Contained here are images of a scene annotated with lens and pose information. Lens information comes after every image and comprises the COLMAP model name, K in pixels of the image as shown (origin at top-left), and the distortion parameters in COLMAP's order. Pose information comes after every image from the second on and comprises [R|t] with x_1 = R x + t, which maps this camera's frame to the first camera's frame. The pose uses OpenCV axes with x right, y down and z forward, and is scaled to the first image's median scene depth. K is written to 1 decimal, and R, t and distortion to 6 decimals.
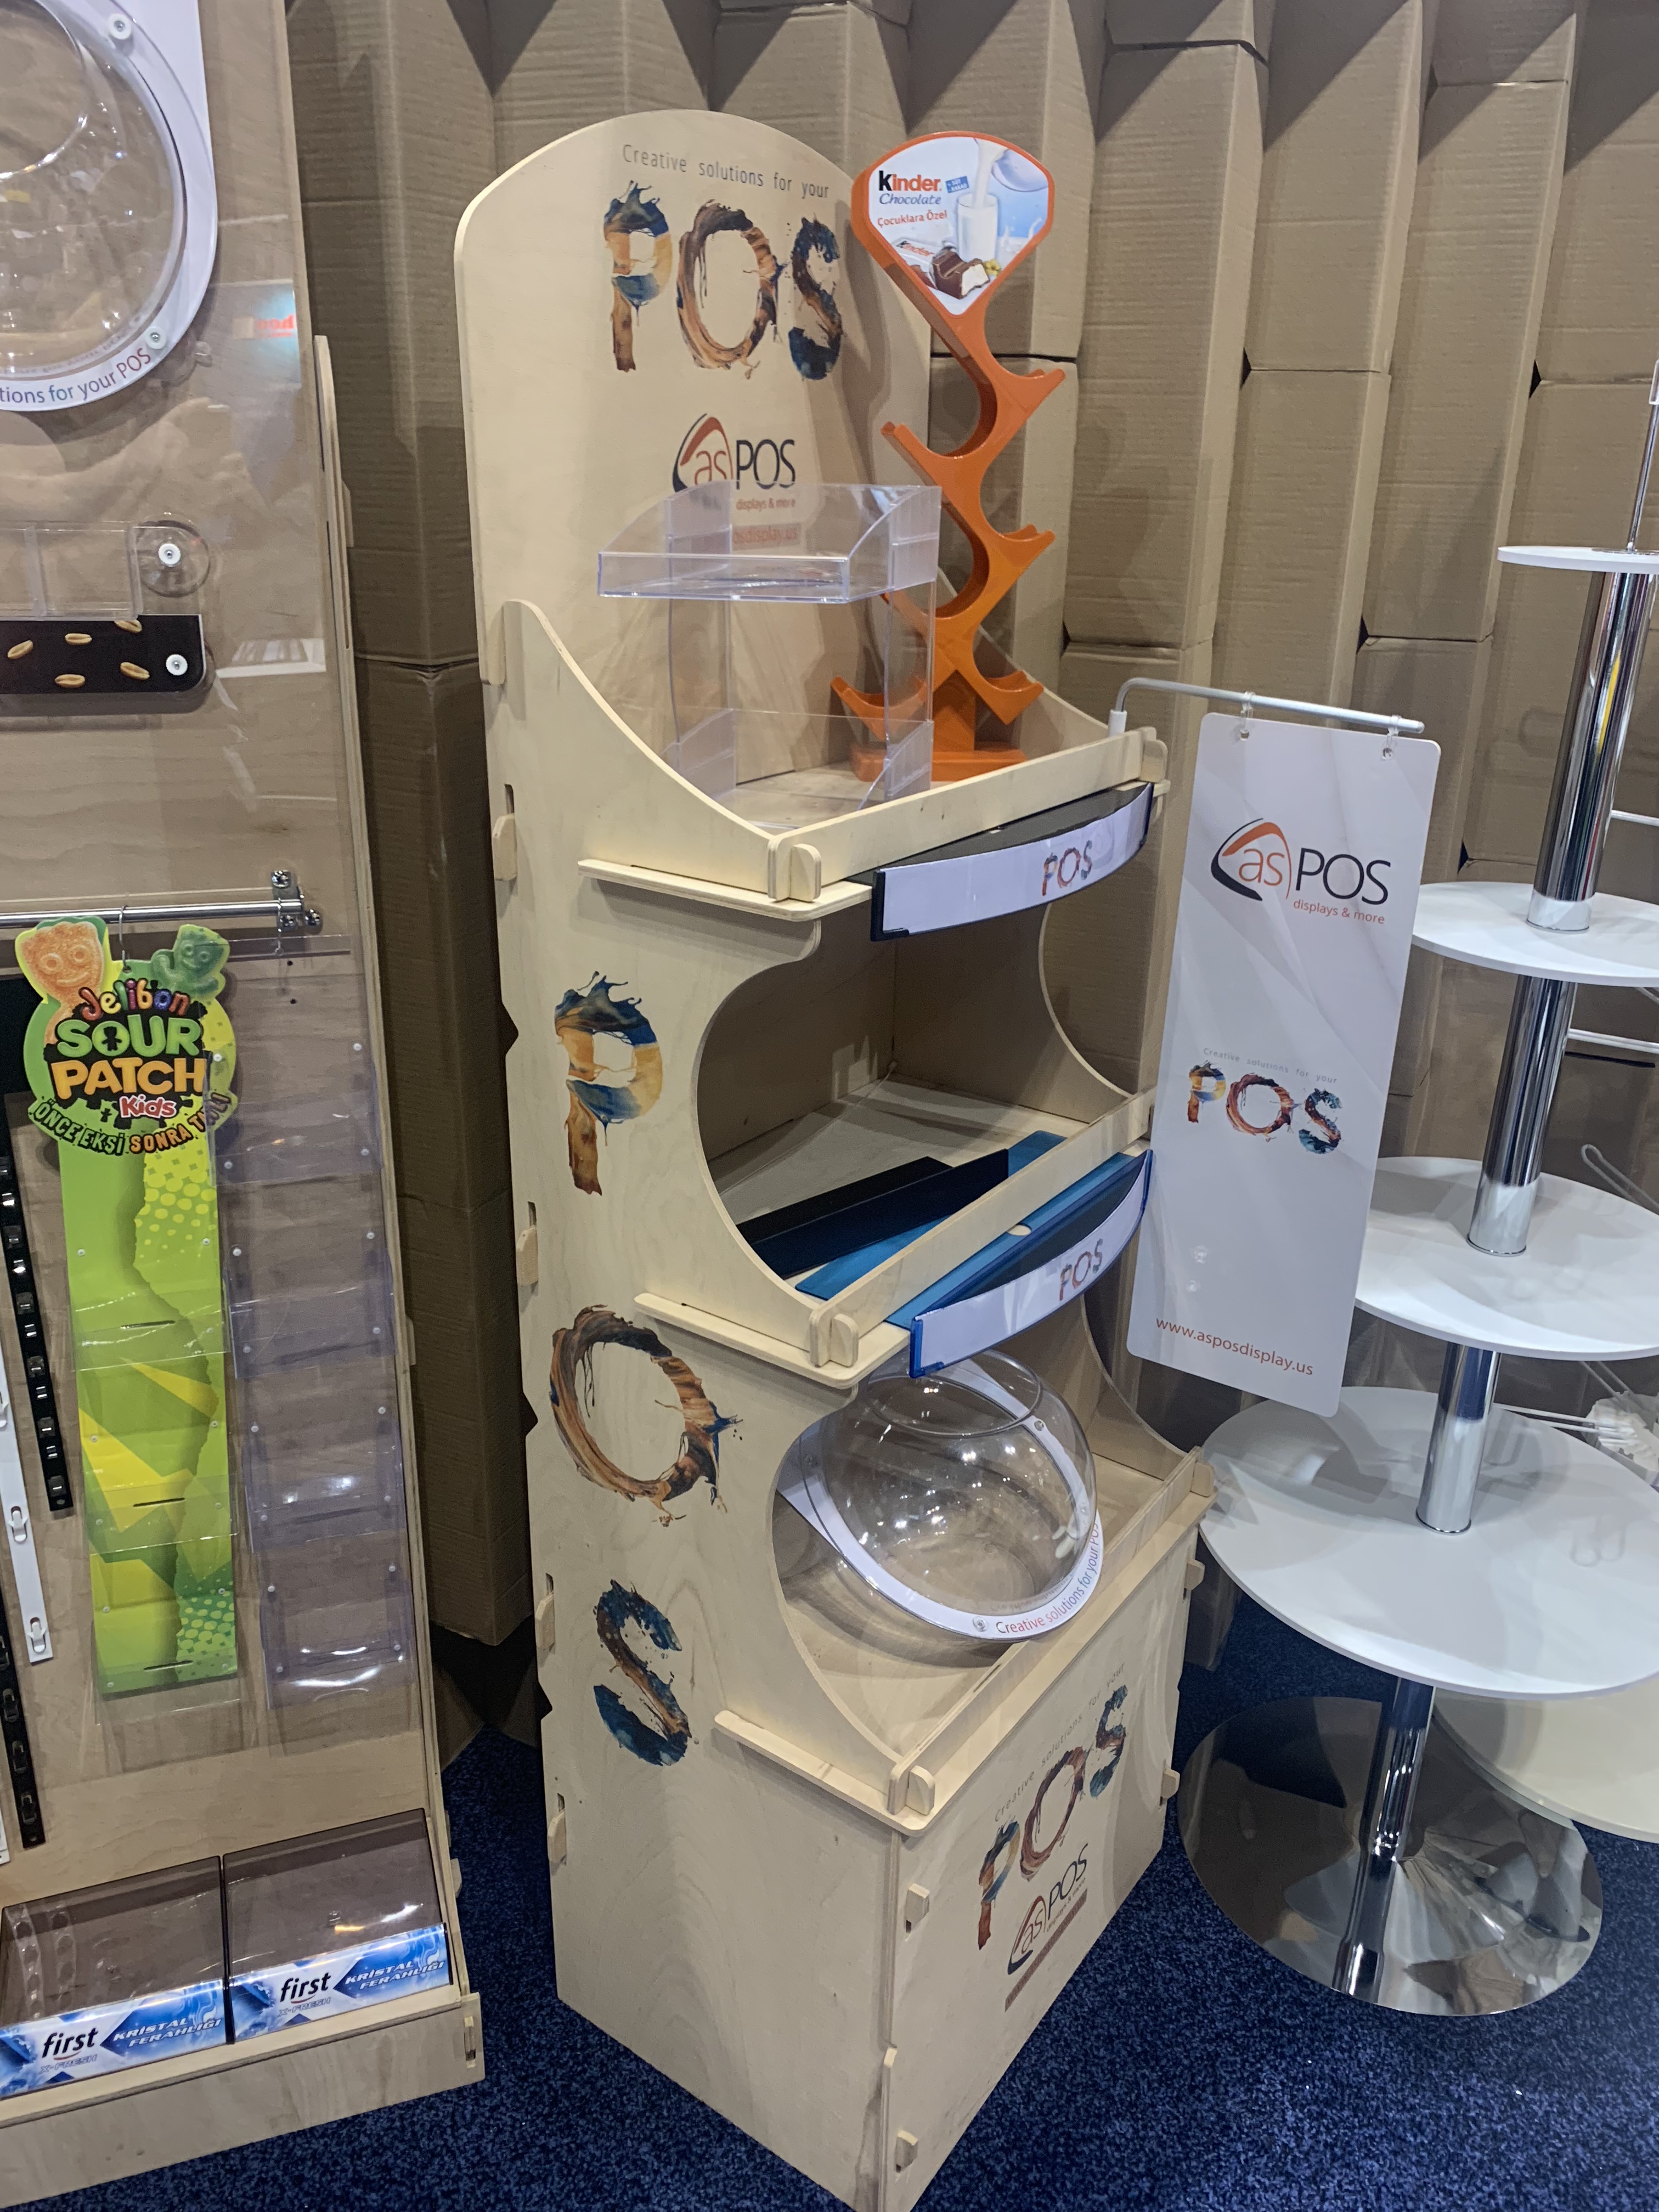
lens RADIAL K [[1700.4, 0, 831.3], [0, 1700.4, 1105.4], [0, 0, 1]] dist [0.012983, -0.003328]
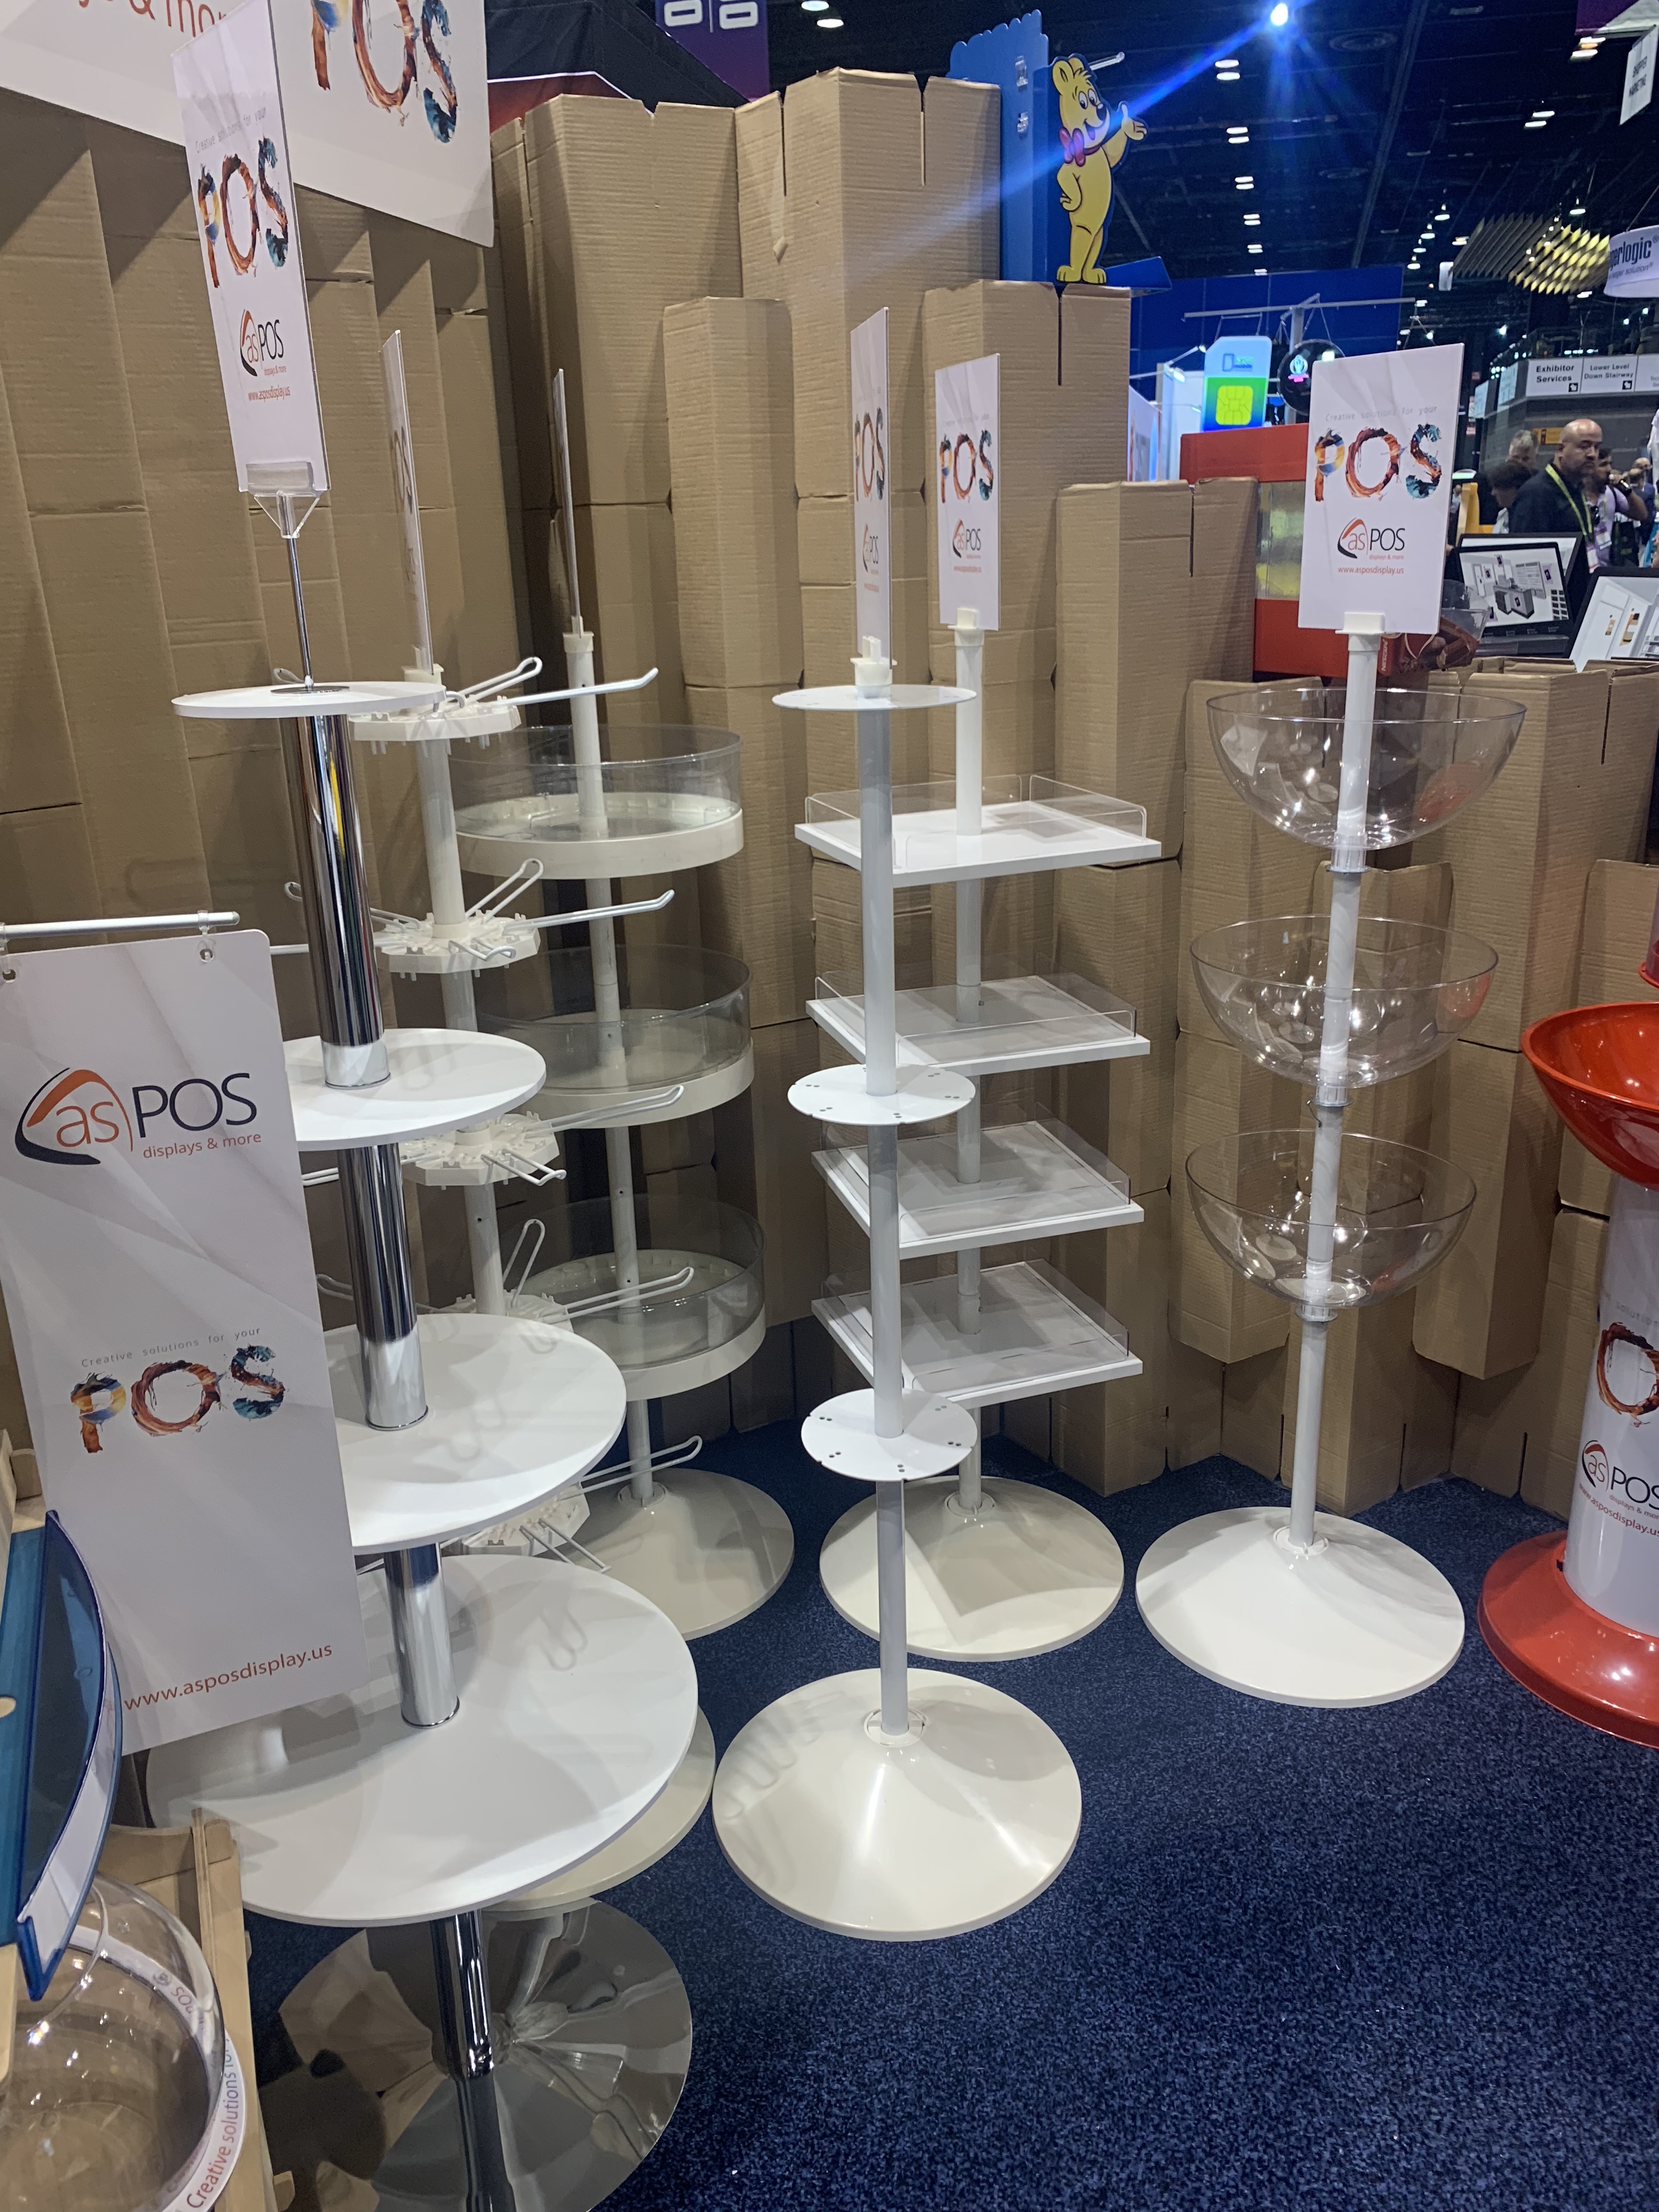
lens RADIAL K [[1700.4, 0, 832.7], [0, 1700.4, 1101.1], [0, 0, 1]] dist [0.012983, -0.003328]
pose [[0.541904, -0.308251, 0.781871, -0.172861], [0.347104, 0.929348, 0.125821, -0.125231], [-0.765415, 0.203207, 0.610612, 0.235206]]
